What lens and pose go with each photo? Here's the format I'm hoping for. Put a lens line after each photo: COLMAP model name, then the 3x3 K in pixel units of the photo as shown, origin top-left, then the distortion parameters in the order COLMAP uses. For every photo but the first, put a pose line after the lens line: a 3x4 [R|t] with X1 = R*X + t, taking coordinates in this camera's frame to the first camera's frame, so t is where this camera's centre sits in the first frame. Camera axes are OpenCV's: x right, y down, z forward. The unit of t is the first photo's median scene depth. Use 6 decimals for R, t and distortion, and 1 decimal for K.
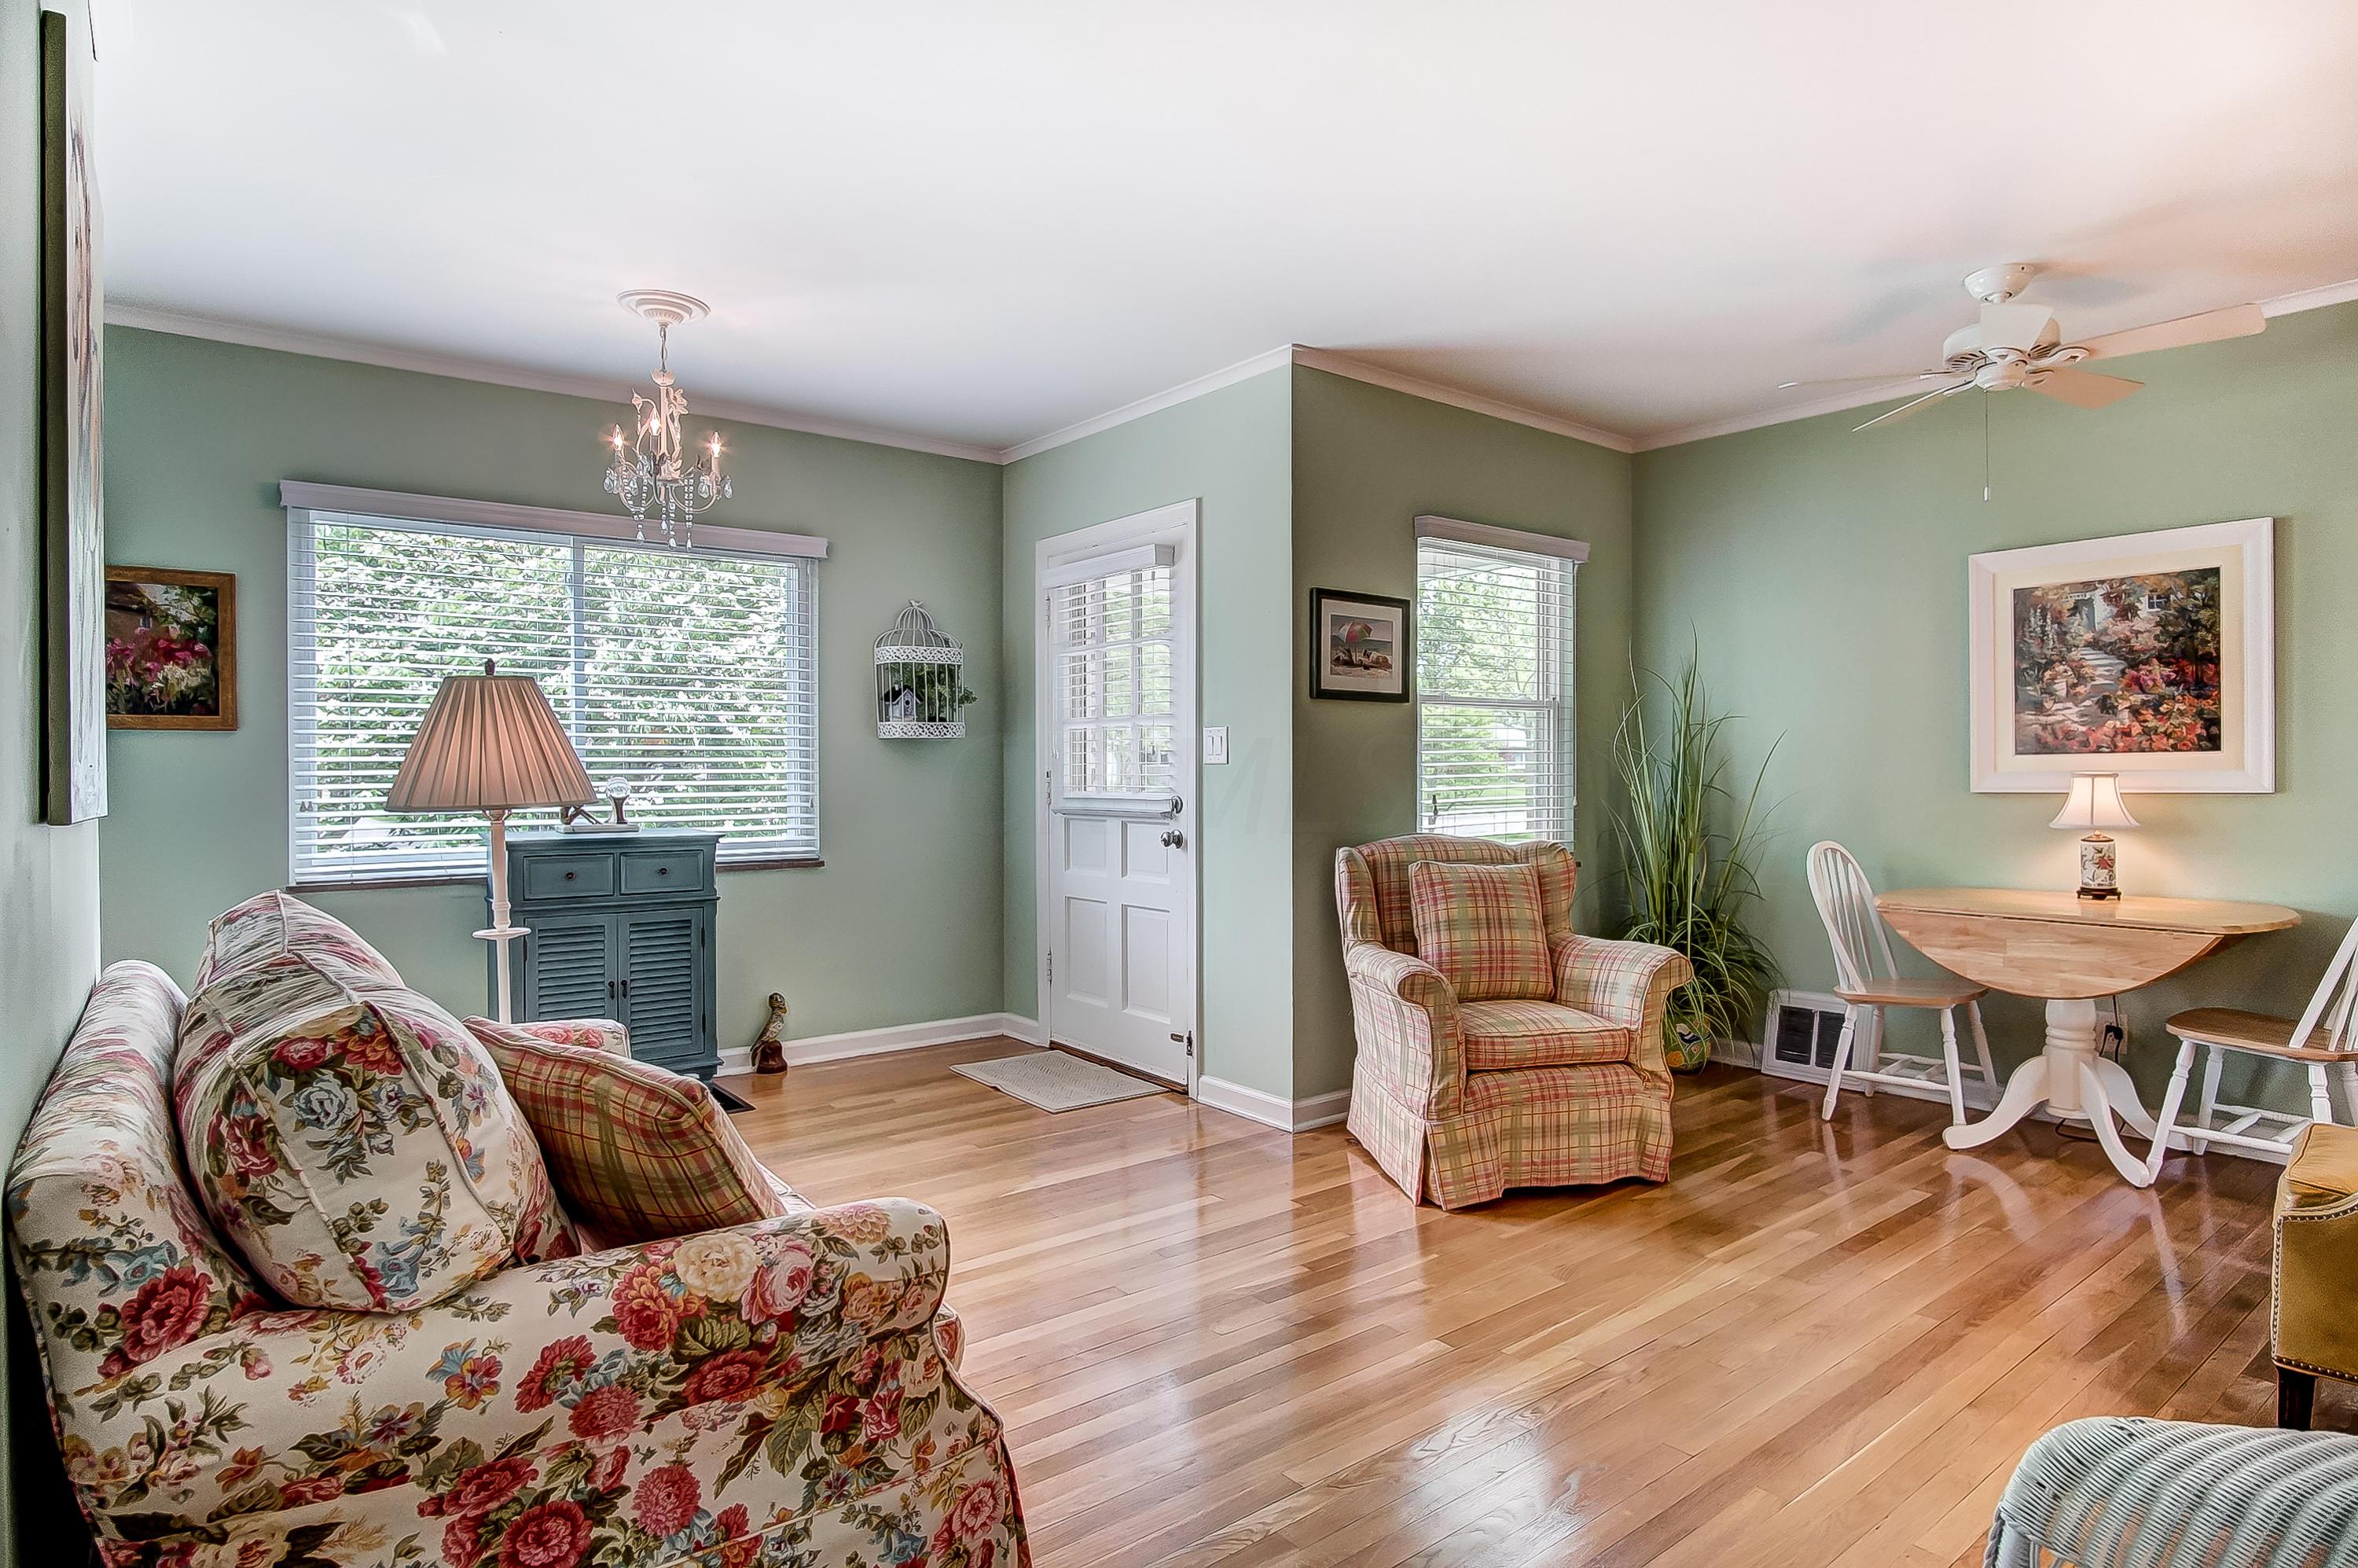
lens RADIAL K [[1275.4, 0, 1177.3], [0, 1275.4, 783.0], [0, 0, 1]] dist [-0.026826, 0.000987]
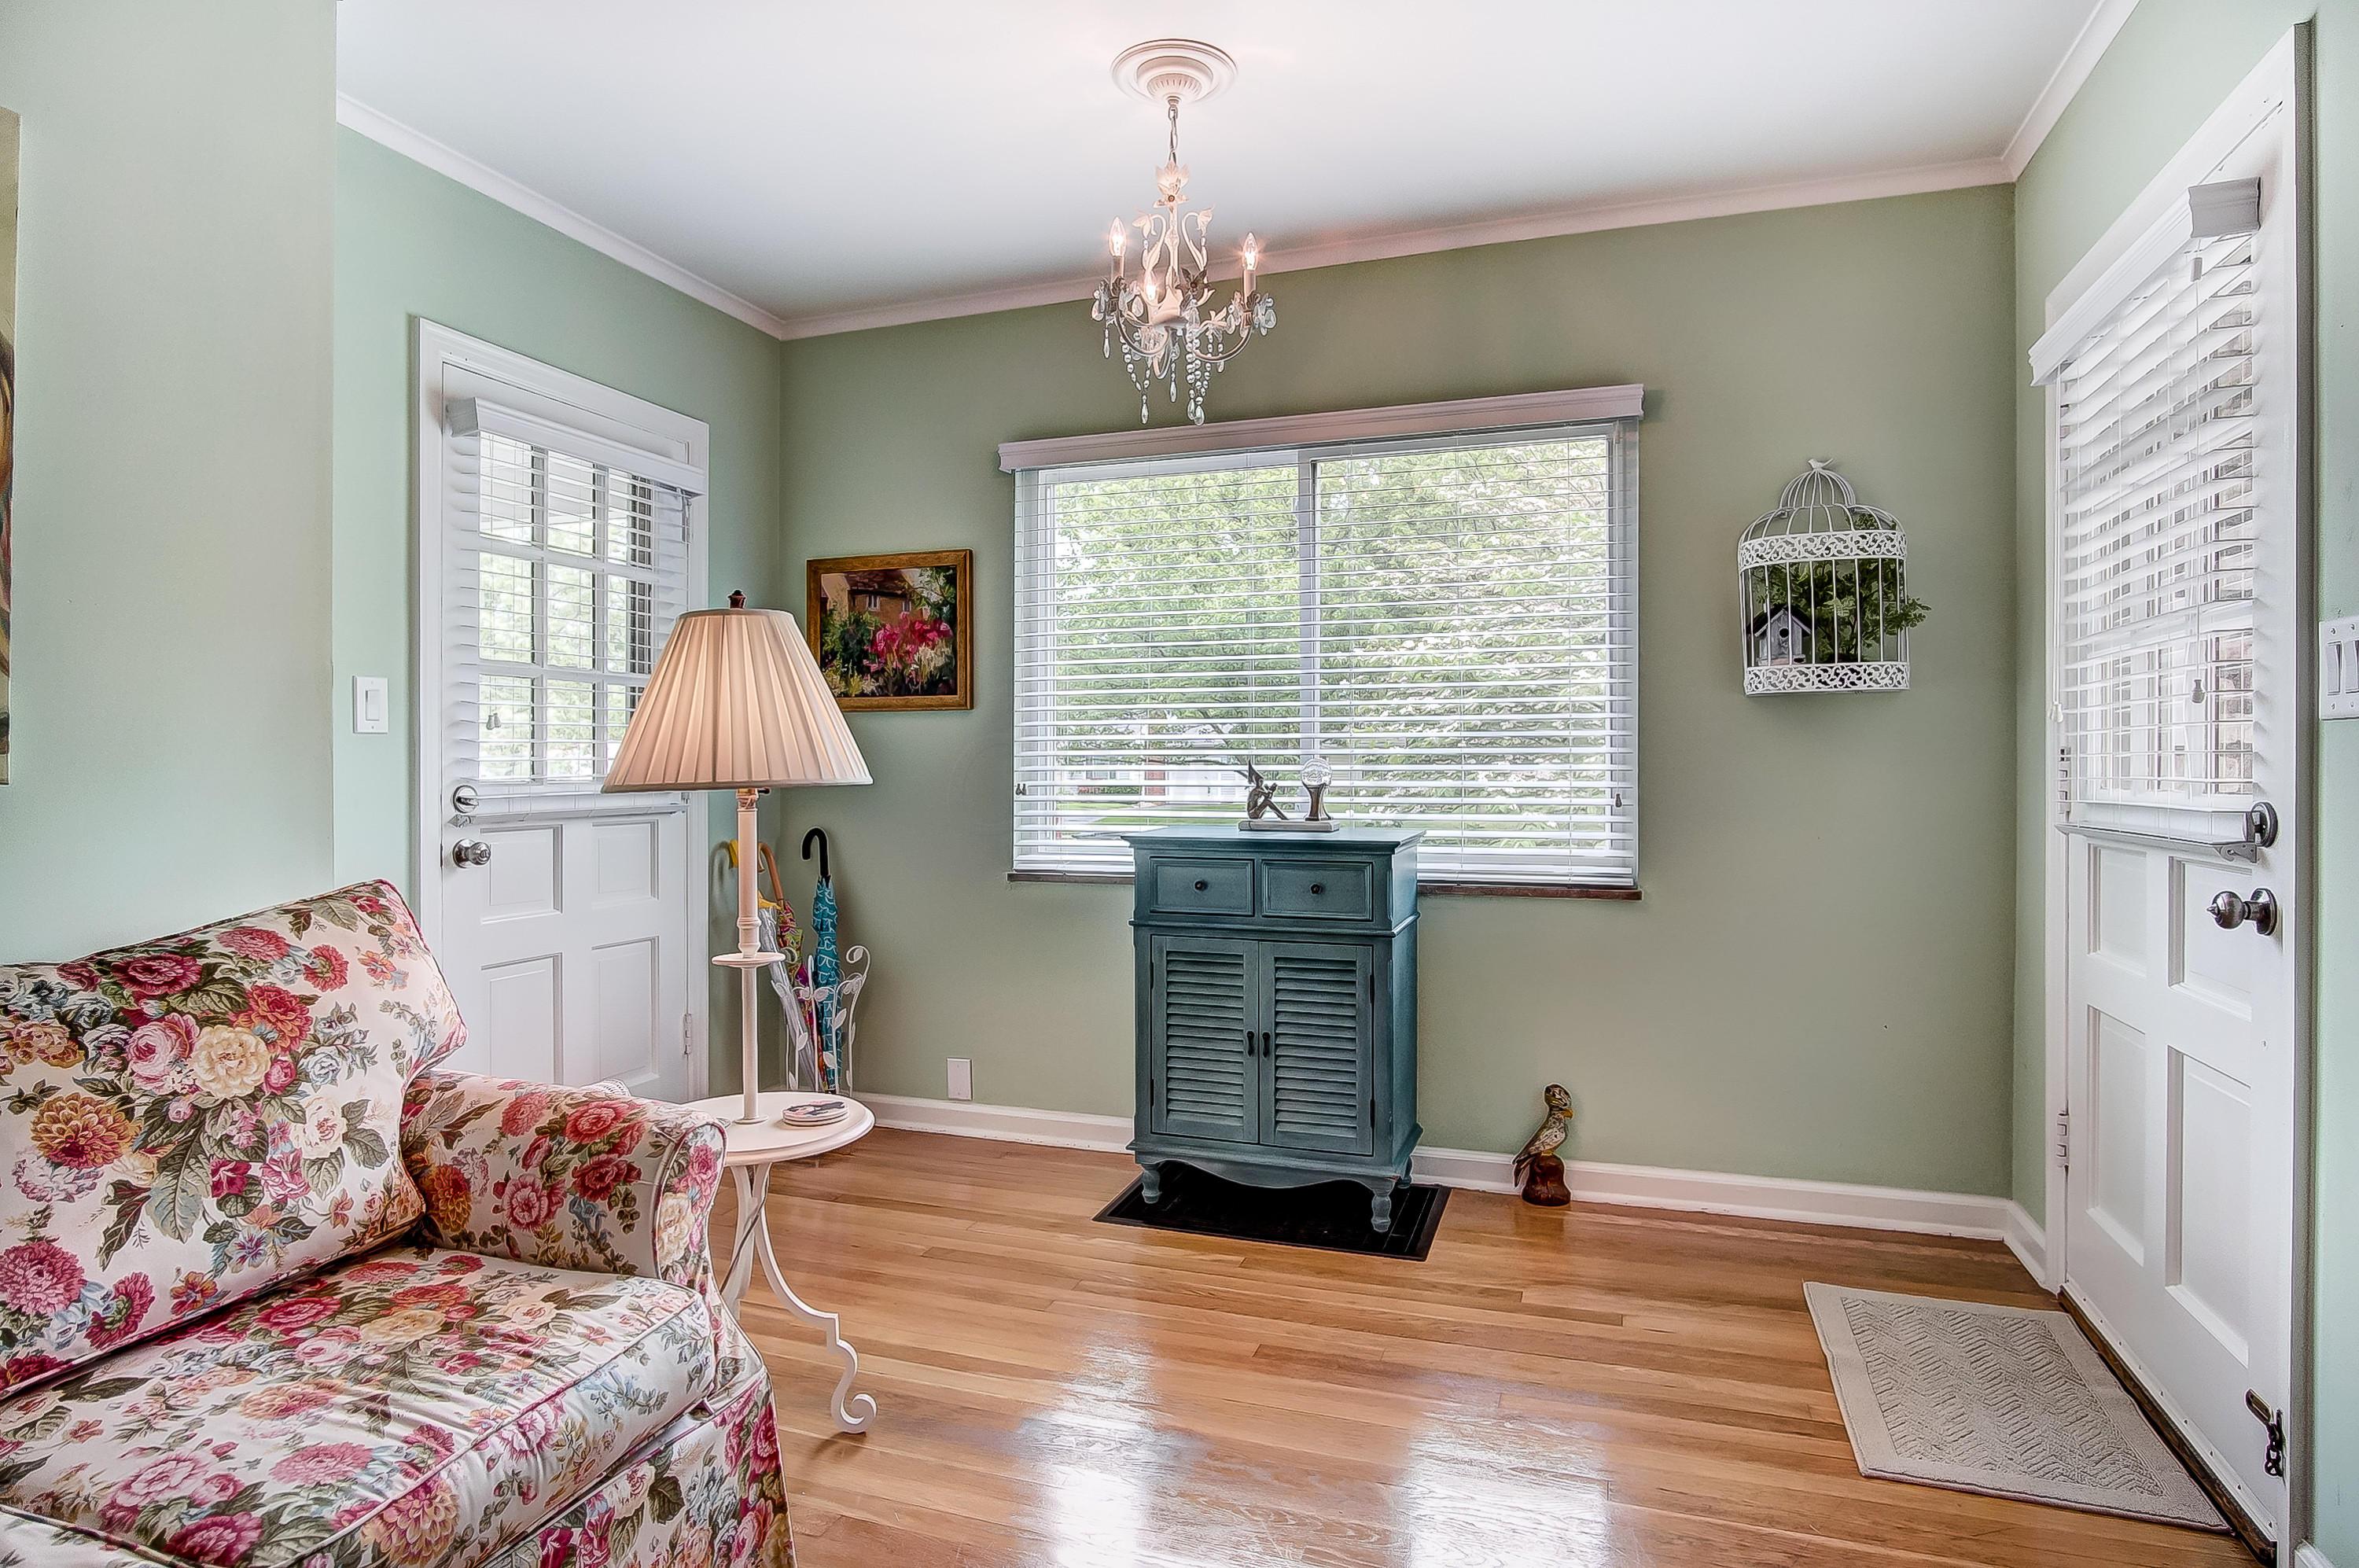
lens RADIAL K [[1276.0, 0, 1180.3], [0, 1276.0, 770.3], [0, 0, 1]] dist [-0.026826, 0.000987]
pose [[0.539869, 0.005050, -0.841734, 0.150818], [-0.009306, 0.999957, 0.000030, 0.003430], [0.841698, 0.007817, 0.539892, 0.529781]]
